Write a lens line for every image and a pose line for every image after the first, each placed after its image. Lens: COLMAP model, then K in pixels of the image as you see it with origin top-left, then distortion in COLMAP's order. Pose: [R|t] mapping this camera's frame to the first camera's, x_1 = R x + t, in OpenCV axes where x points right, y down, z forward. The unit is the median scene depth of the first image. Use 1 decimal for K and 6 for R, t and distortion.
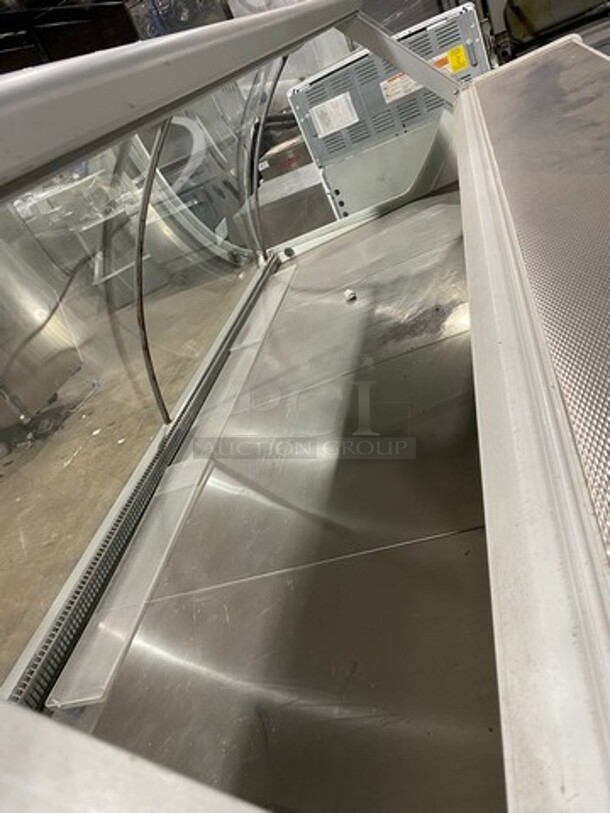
lens RADIAL K [[601.5, 0, 301.7], [0, 601.5, 406.4], [0, 0, 1]] dist [0.002589, 0.002316]
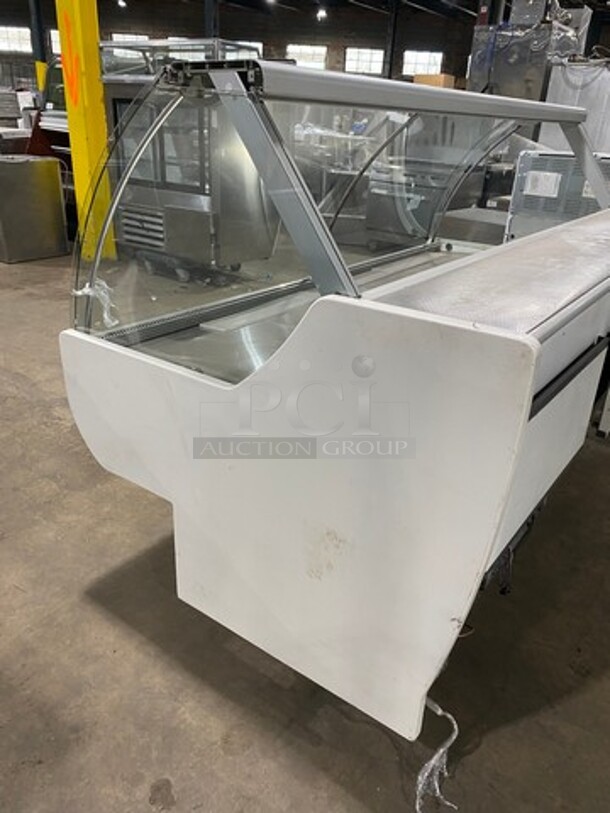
lens RADIAL K [[601.5, 0, 301.7], [0, 601.5, 406.4], [0, 0, 1]] dist [0.002589, 0.002316]
pose [[0.802278, 0.571927, -0.171026, 0.132229], [-0.573931, 0.817800, 0.042509, 0.154201], [0.164176, 0.064053, 0.984349, -0.338841]]
